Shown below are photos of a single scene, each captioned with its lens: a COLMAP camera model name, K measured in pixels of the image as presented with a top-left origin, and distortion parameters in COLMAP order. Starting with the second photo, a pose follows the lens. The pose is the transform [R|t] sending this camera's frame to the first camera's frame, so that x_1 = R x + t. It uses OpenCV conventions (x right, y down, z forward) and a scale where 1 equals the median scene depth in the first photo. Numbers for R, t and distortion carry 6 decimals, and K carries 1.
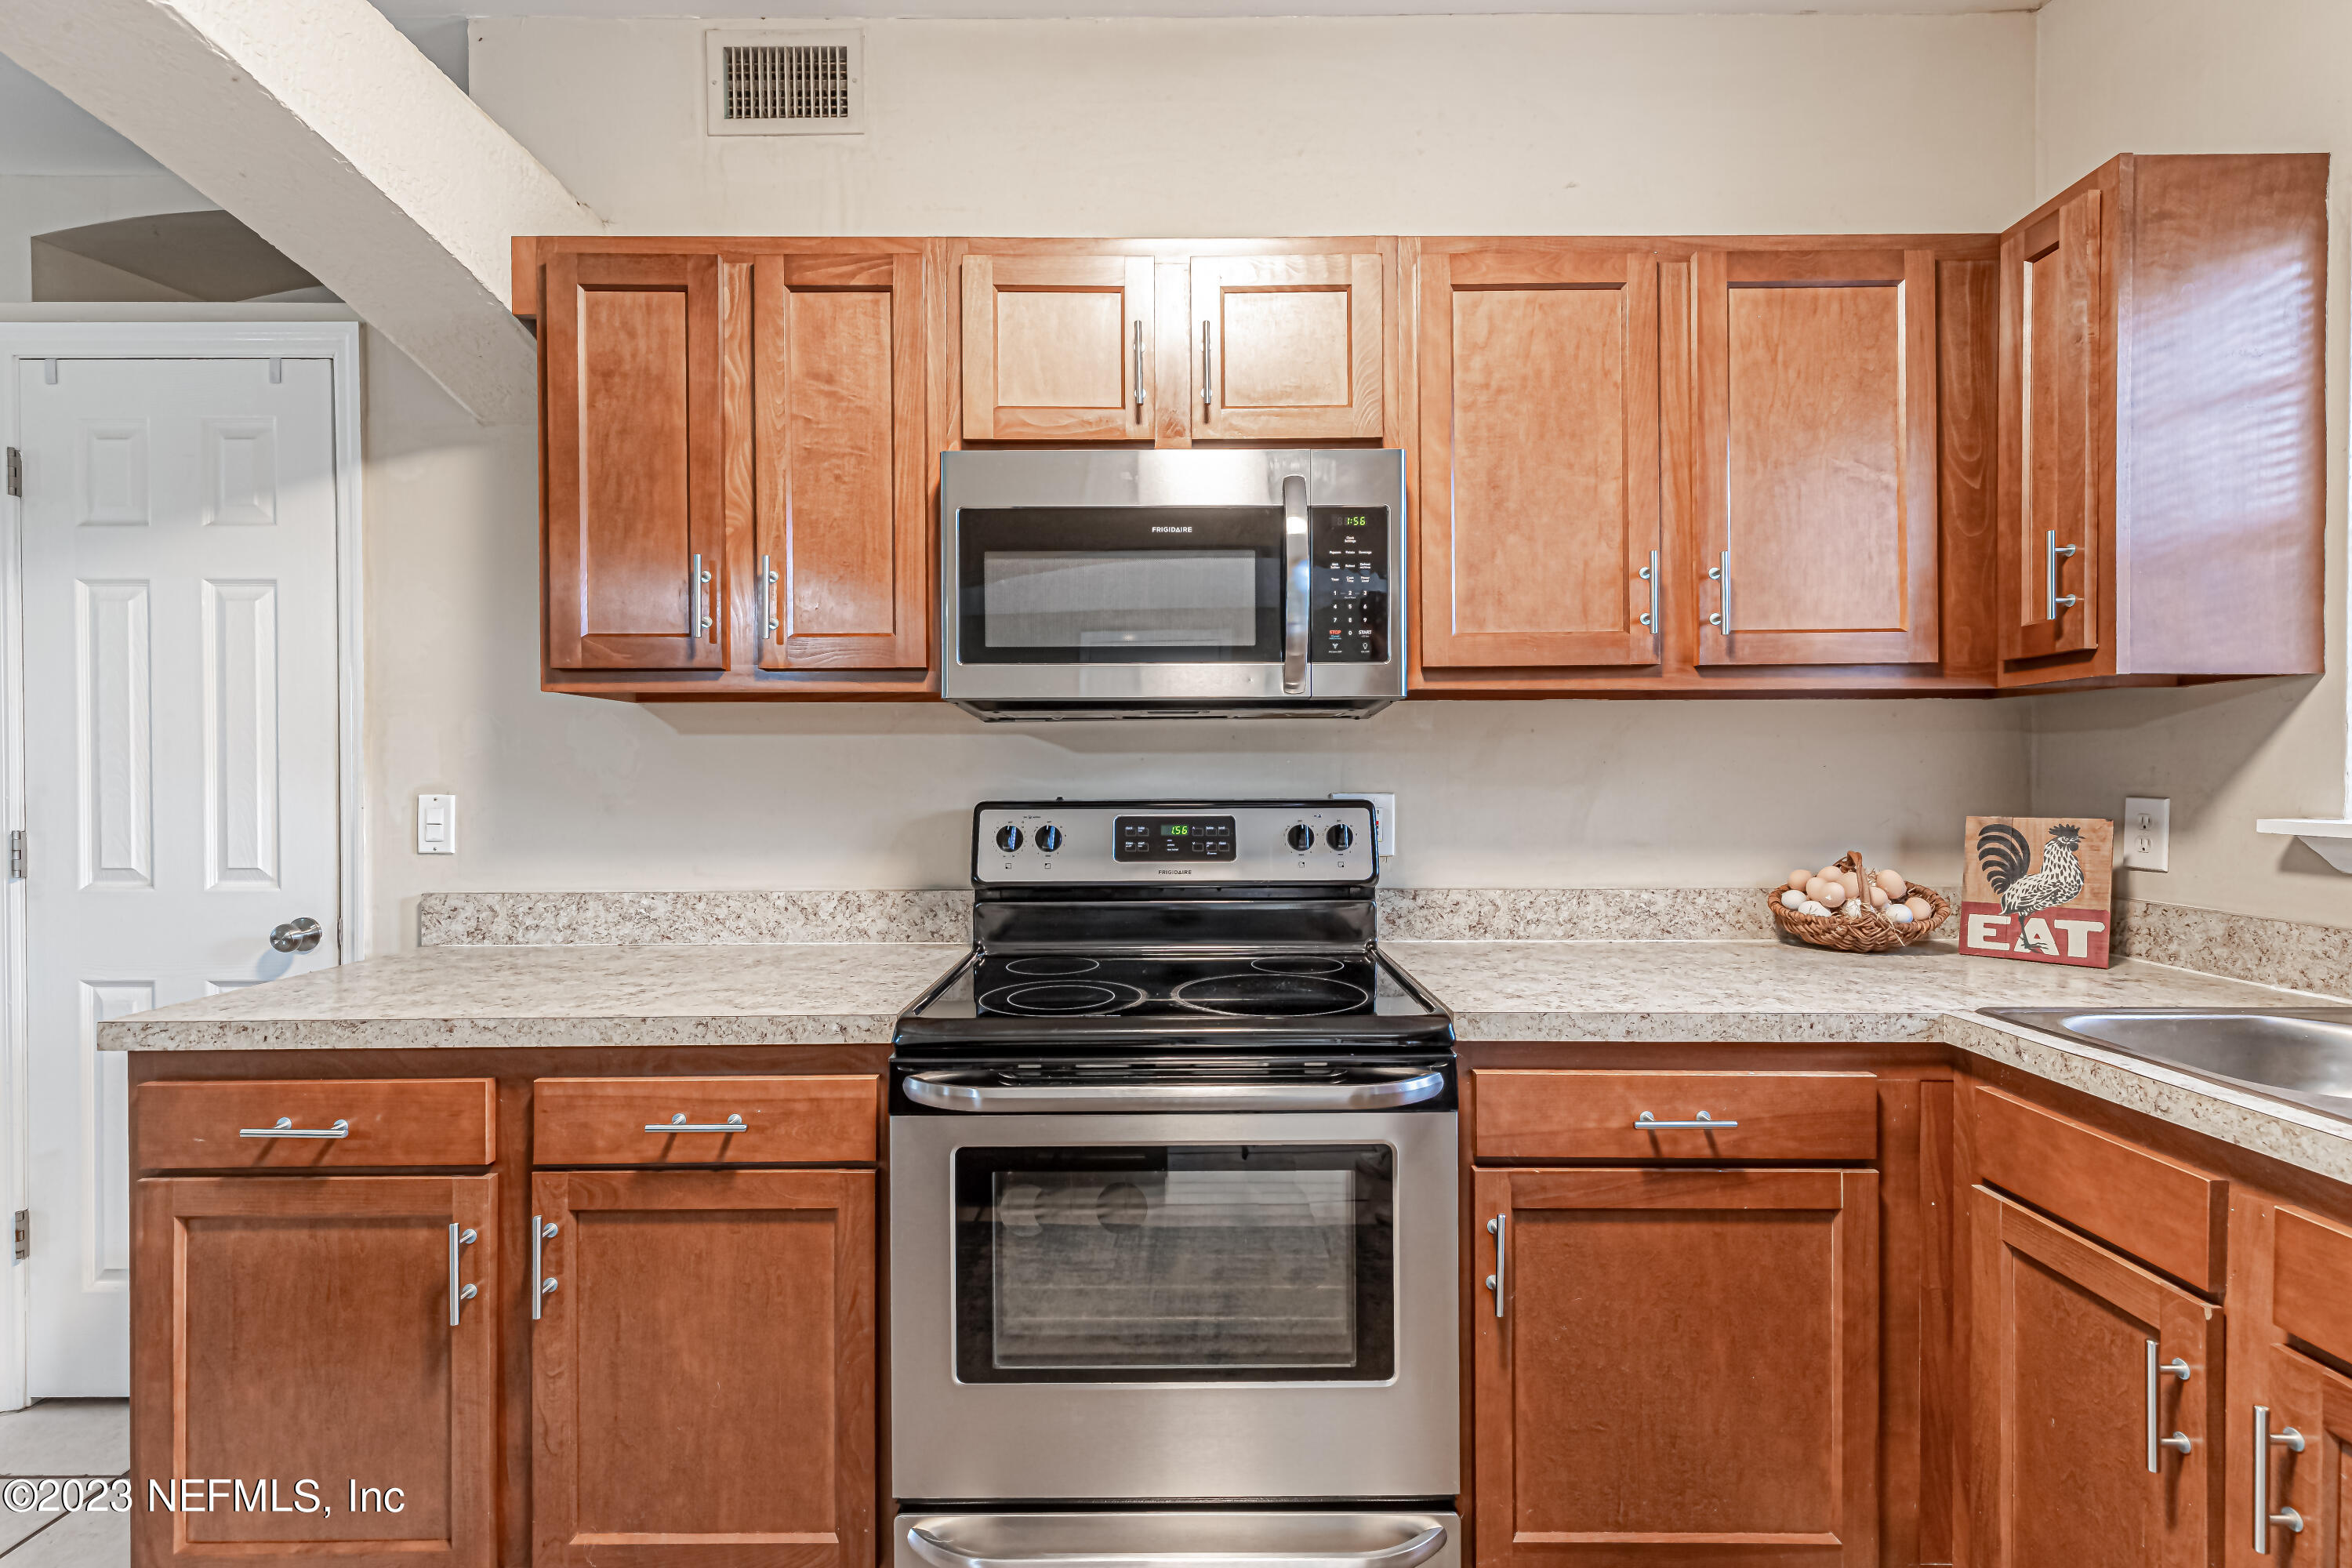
lens RADIAL K [[1071.6, 0, 1205.9], [0, 1071.6, 776.0], [0, 0, 1]] dist [0.012091, -0.003790]
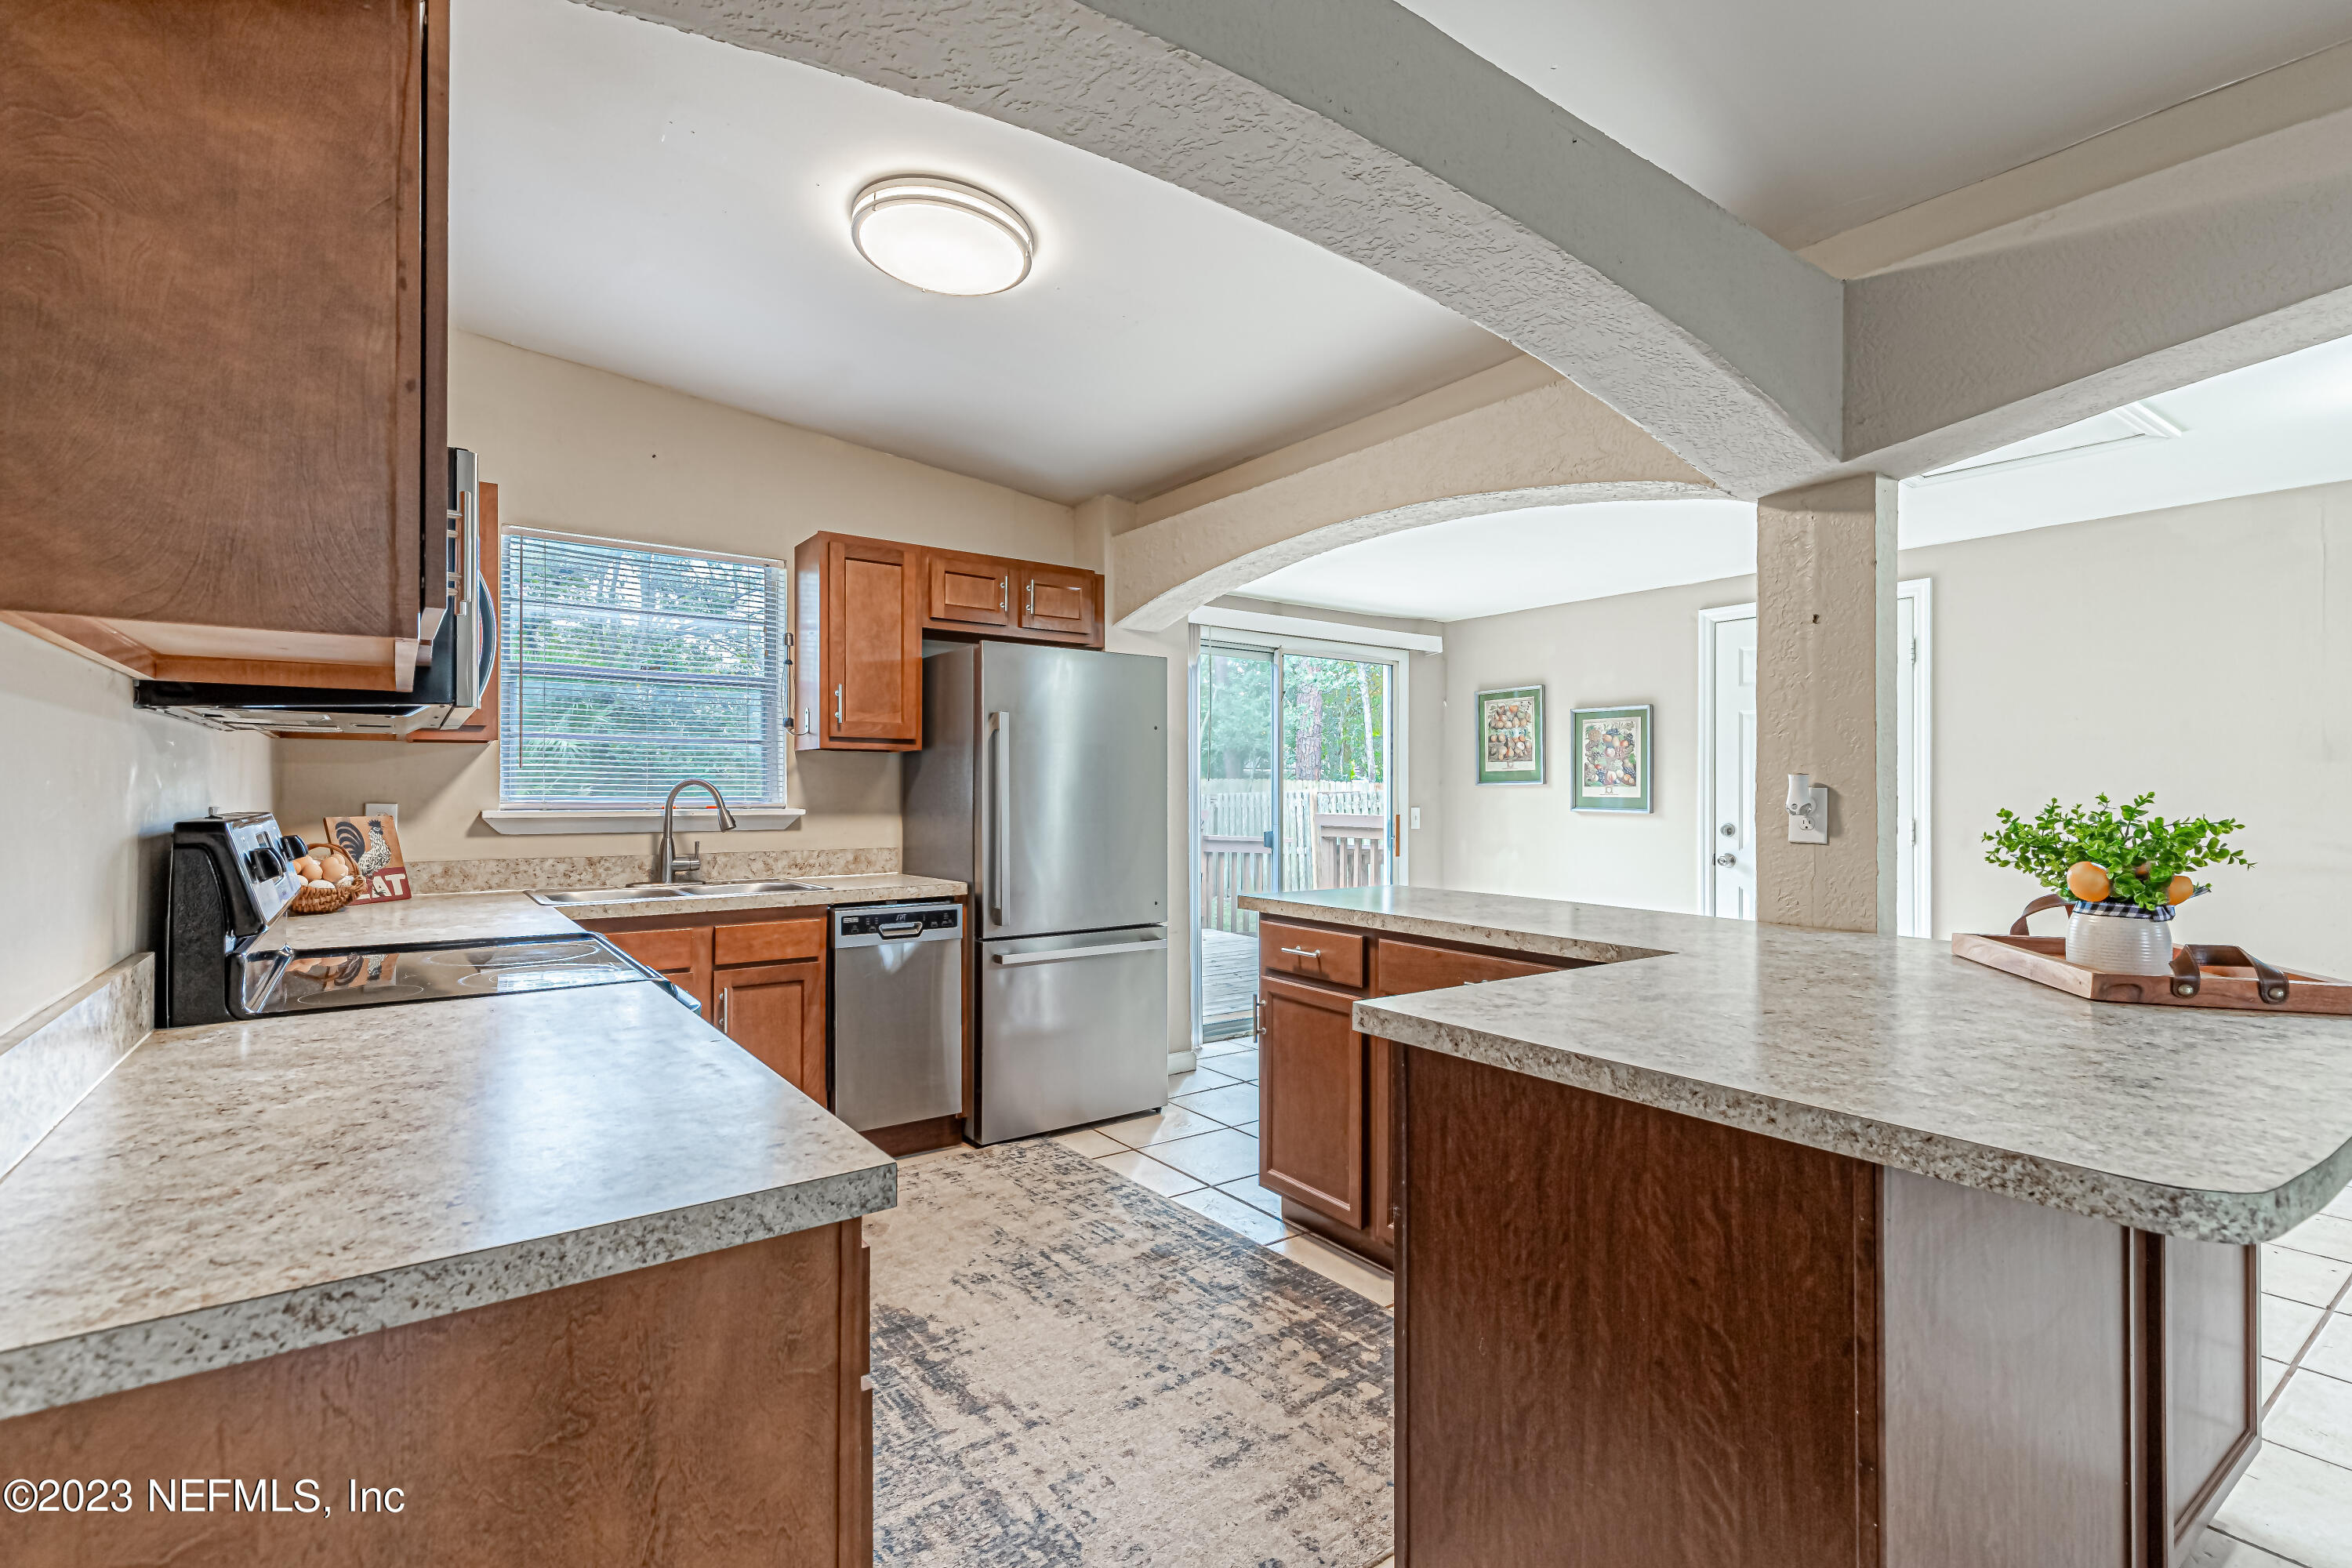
lens RADIAL K [[1071.6, 0, 1181.8], [0, 1071.6, 793.5], [0, 0, 1]] dist [0.012091, -0.003790]
pose [[-0.585496, 0.000531, 0.810675, -1.261821], [0.003148, 0.999994, 0.001619, 0.005541], [-0.810669, 0.003500, -0.585494, 0.937070]]
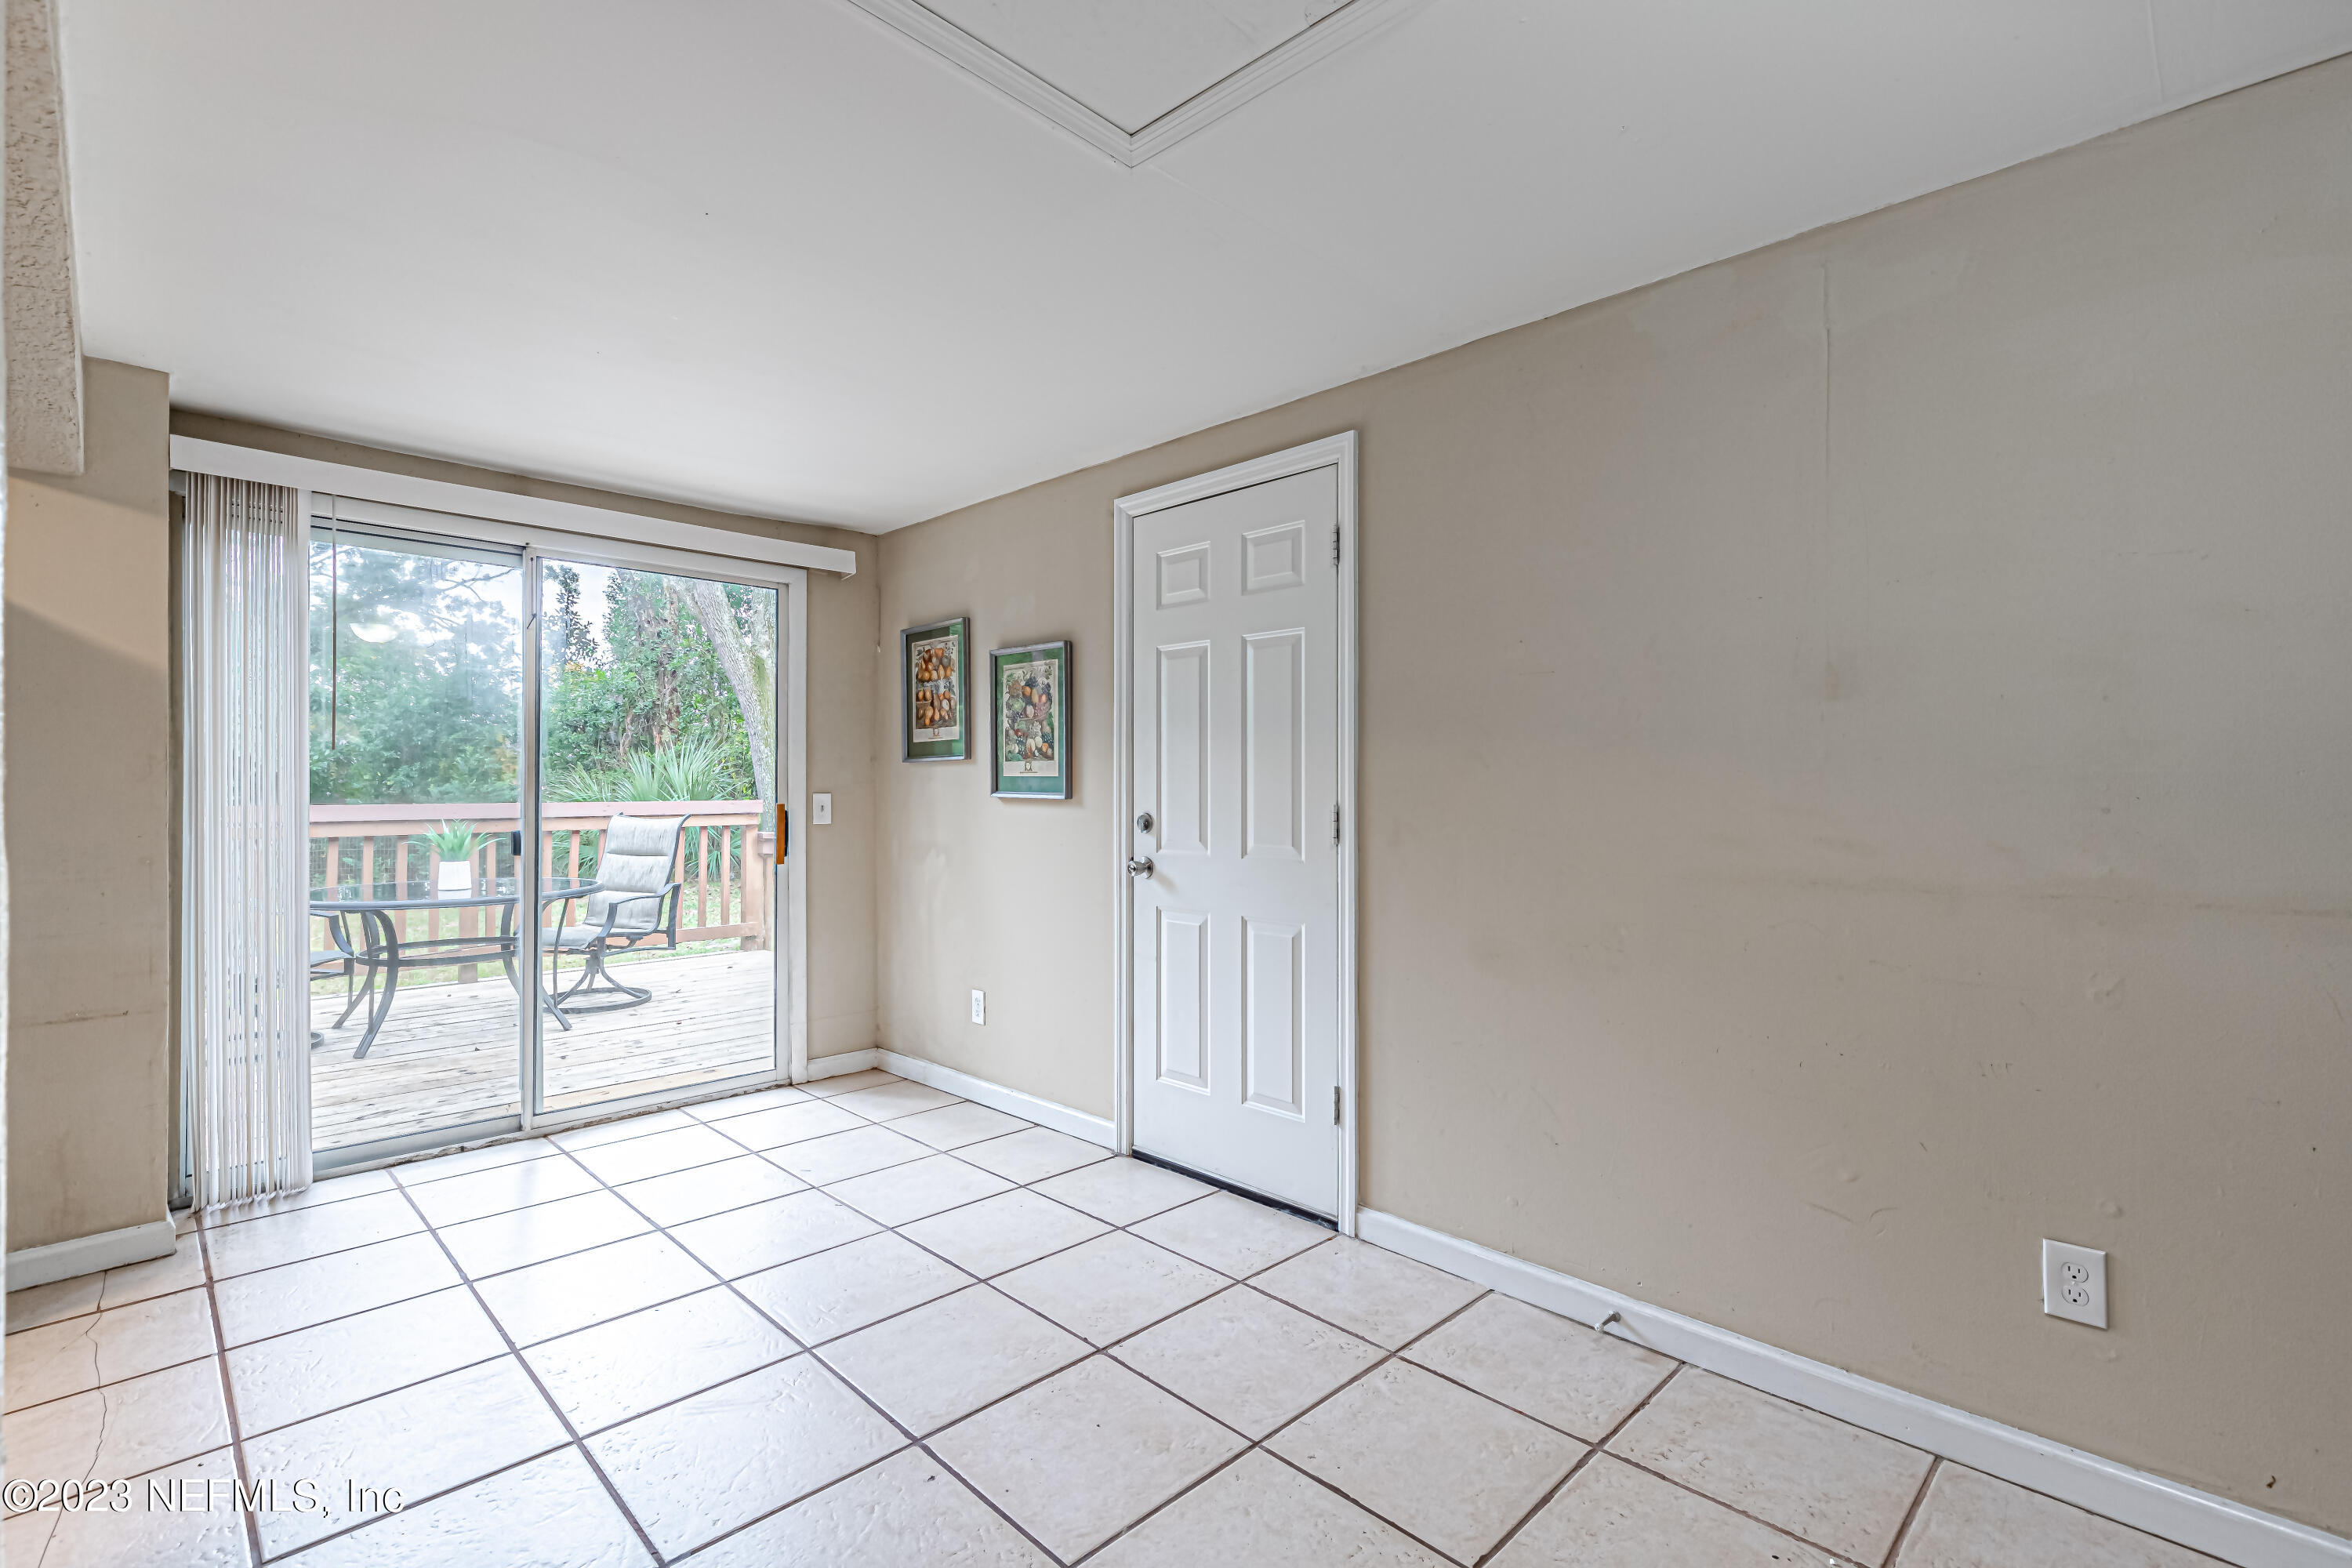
lens RADIAL K [[1071.6, 0, 1185.6], [0, 1071.6, 781.2], [0, 0, 1]] dist [0.012091, -0.003790]
pose [[-0.700710, 0.006030, 0.713420, -1.212273], [0.005900, 0.999979, -0.002658, 0.039437], [-0.713421, 0.002347, -0.700731, -0.508951]]
